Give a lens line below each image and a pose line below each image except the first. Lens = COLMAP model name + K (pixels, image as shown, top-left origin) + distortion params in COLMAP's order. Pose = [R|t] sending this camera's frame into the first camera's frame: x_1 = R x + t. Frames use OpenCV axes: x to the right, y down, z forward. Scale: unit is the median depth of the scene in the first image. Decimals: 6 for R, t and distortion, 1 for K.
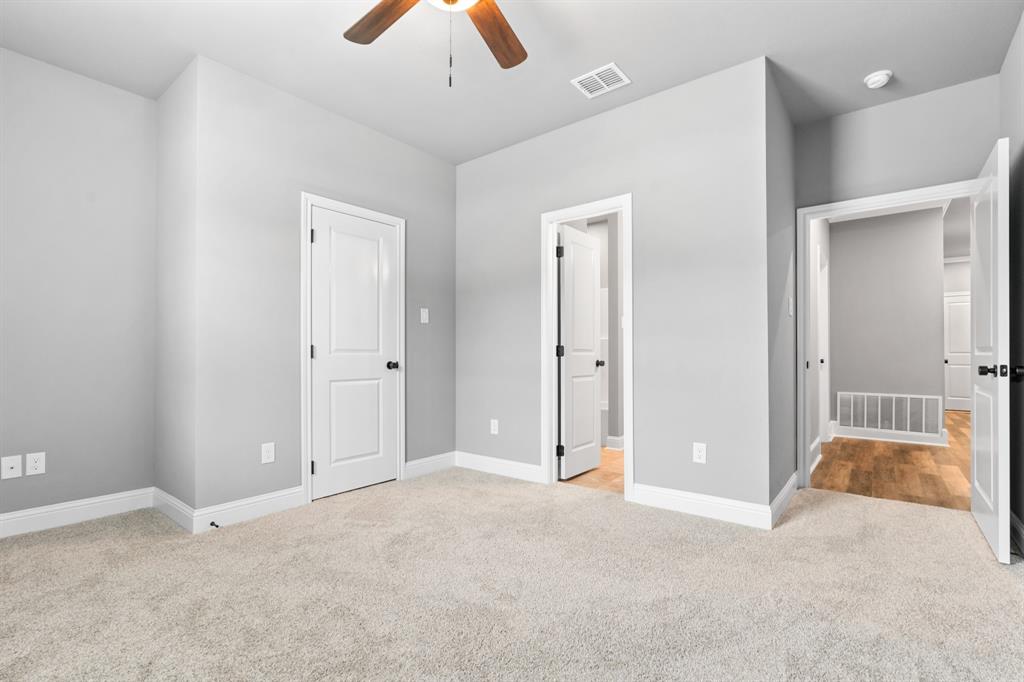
lens RADIAL K [[466.9, 0, 511.8], [0, 466.9, 355.0], [0, 0, 1]] dist [0.000021, 0.000071]
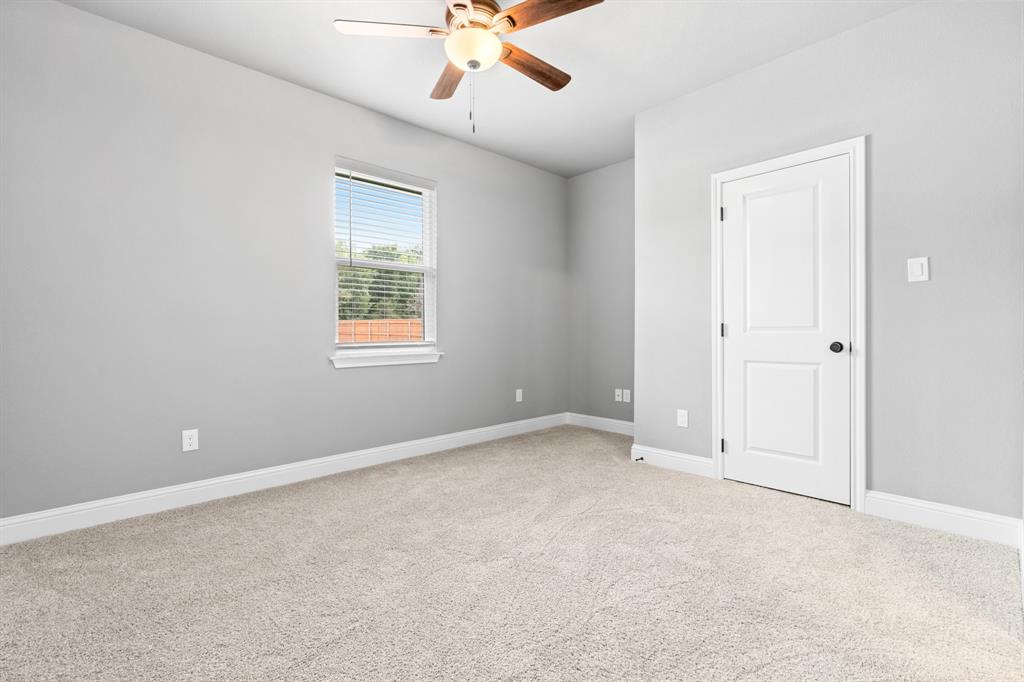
lens RADIAL K [[465.2, 0, 512.0], [0, 465.2, 341.0], [0, 0, 1]] dist [0.000360, 0.000147]
pose [[-0.141839, 0.019658, -0.989694, 0.599604], [0.004594, 0.999805, 0.019201, -0.004496], [0.989879, -0.001824, -0.141902, 0.668174]]
